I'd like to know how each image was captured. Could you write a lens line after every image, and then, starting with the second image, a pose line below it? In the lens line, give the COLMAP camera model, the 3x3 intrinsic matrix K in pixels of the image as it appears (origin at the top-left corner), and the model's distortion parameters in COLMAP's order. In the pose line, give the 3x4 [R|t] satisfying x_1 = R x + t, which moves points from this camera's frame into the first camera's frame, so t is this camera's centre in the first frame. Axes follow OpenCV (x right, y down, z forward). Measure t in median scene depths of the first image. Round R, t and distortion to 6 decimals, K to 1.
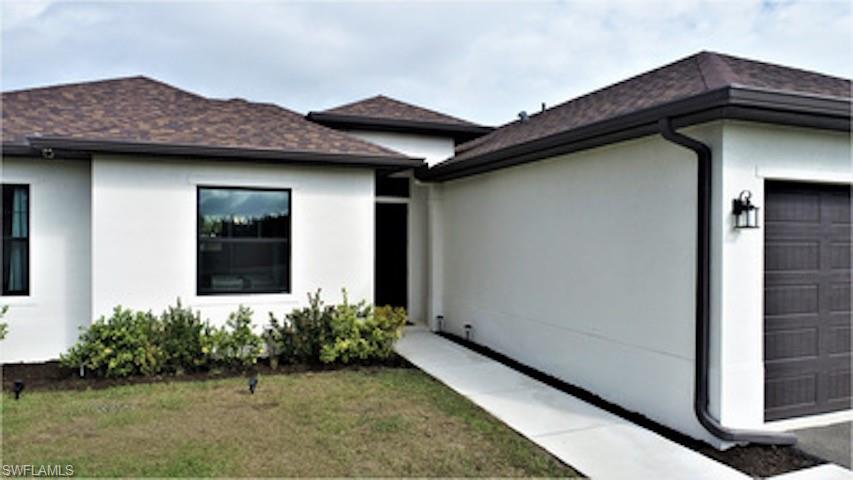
lens RADIAL K [[579.4, 0, 426.5], [0, 579.4, 240.0], [0, 0, 1]] dist [-0.000294, -0.000488]
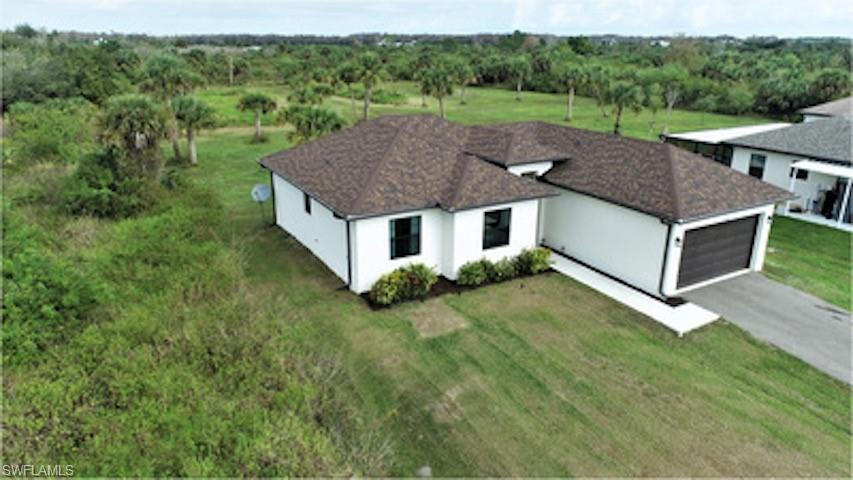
lens RADIAL K [[572.2, 0, 426.5], [0, 572.2, 240.0], [0, 0, 1]] dist [-0.005932, -0.001360]
pose [[0.986916, -0.053001, 0.152277, -1.128692], [0.000459, 0.945347, 0.326064, -0.878344], [-0.161236, -0.321728, 0.933003, -1.521086]]
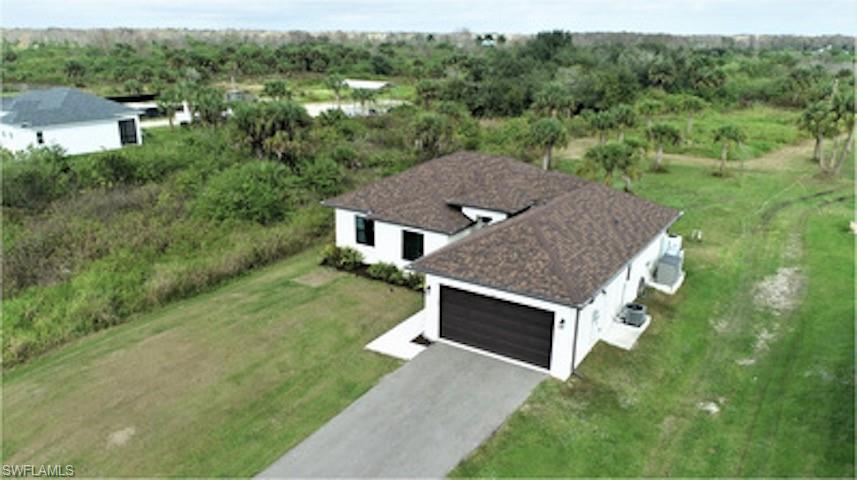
lens RADIAL K [[647.7, 0, 425.1], [0, 647.7, 252.3], [0, 0, 1]] dist [0.004652, 0.001573]
pose [[0.593038, 0.254253, -0.763978, 2.841589], [-0.010076, 0.951104, 0.308707, -1.227804], [0.805112, -0.175377, 0.566602, -1.149406]]
